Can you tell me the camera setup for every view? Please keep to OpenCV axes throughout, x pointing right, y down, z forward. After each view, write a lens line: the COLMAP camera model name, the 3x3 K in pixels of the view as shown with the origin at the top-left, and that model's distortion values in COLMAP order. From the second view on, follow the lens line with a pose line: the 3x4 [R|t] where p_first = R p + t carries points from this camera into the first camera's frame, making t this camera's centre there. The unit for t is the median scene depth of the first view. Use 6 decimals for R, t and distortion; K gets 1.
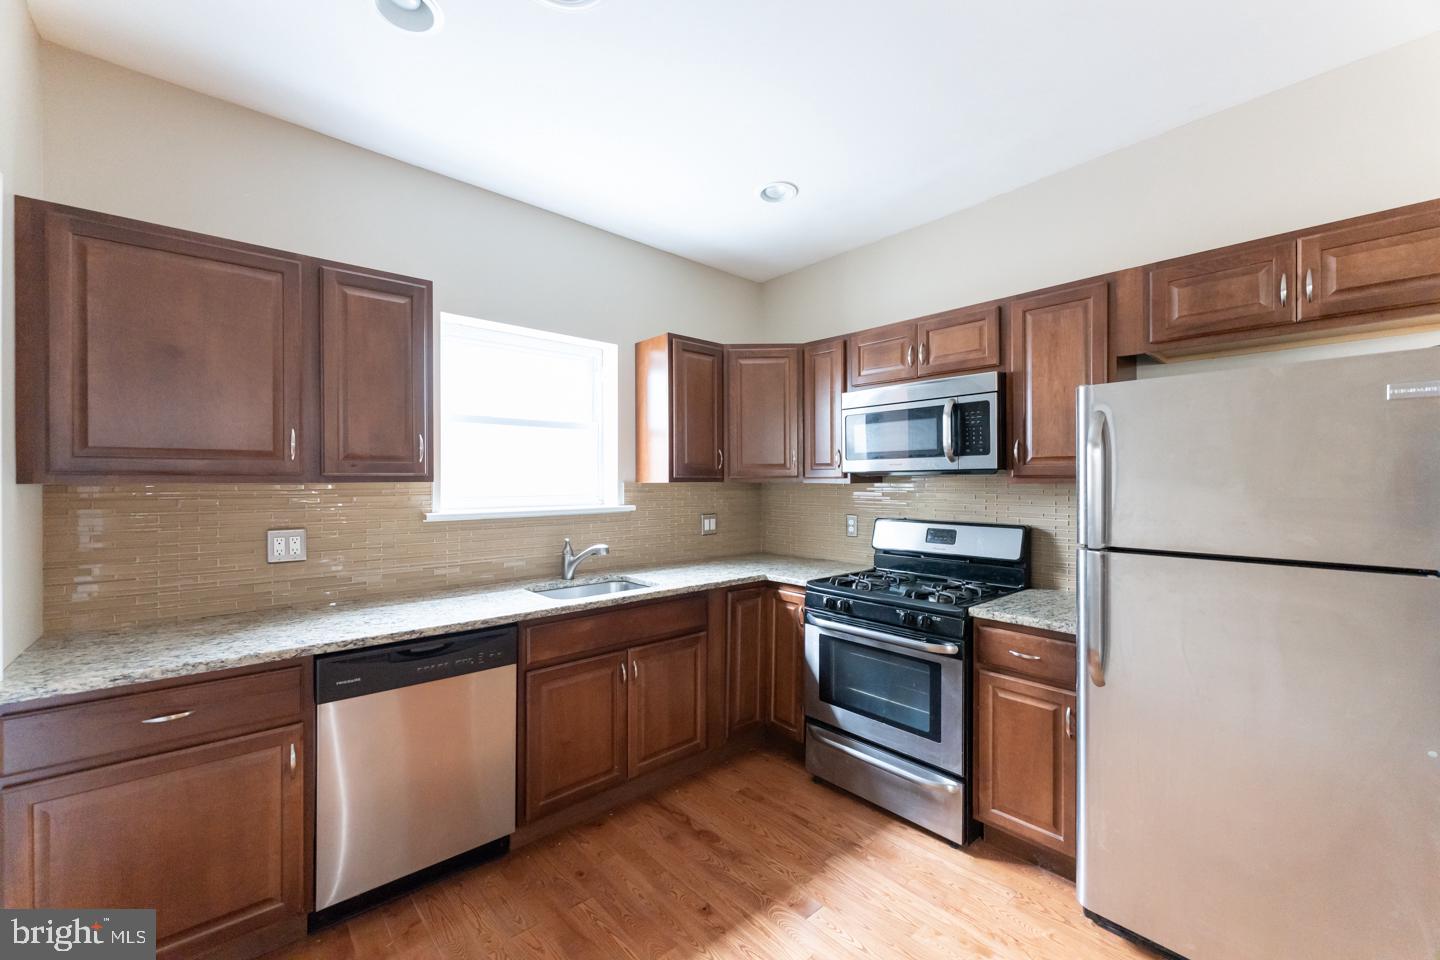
lens RADIAL K [[581.3, 0, 713.9], [0, 581.3, 482.5], [0, 0, 1]] dist [0.001248, 0.000053]
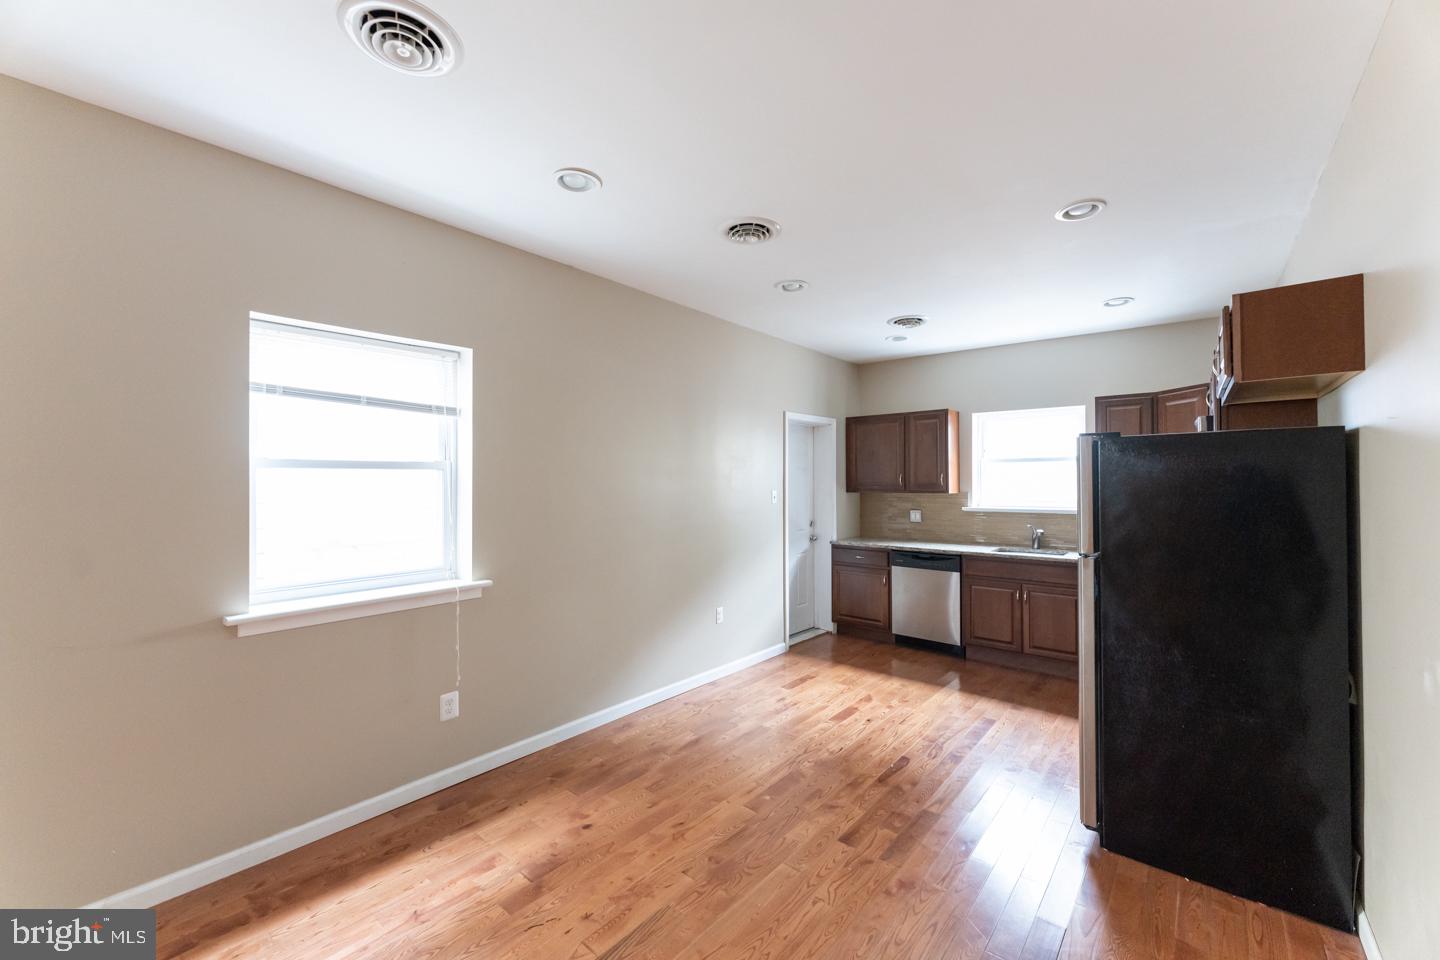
lens RADIAL K [[572.4, 0, 715.4], [0, 572.4, 475.1], [0, 0, 1]] dist [-0.000804, -0.000021]
pose [[0.140680, -0.010772, -0.989997, 1.667854], [-0.000252, 0.999940, -0.010916, -0.047732], [0.990055, 0.001785, 0.140669, -0.262786]]
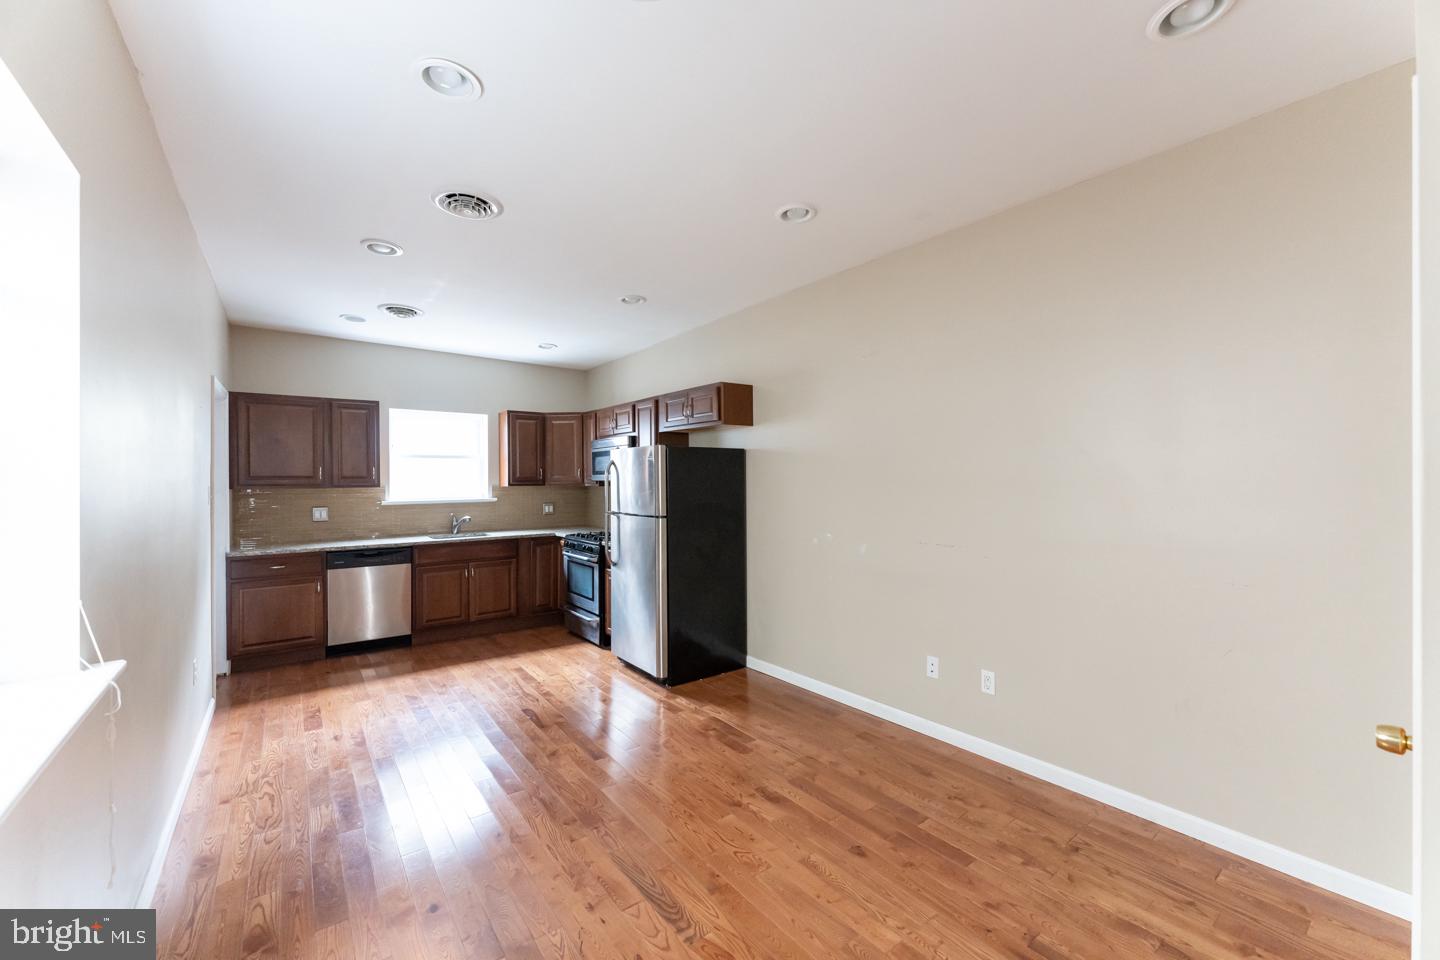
lens RADIAL K [[579.1, 0, 715.9], [0, 579.1, 478.7], [0, 0, 1]] dist [-0.000429, -0.000096]
pose [[0.997189, -0.003826, -0.074836, 1.016434], [0.003547, 0.999986, -0.003872, -0.020159], [0.074850, 0.003595, 0.997188, -1.193221]]
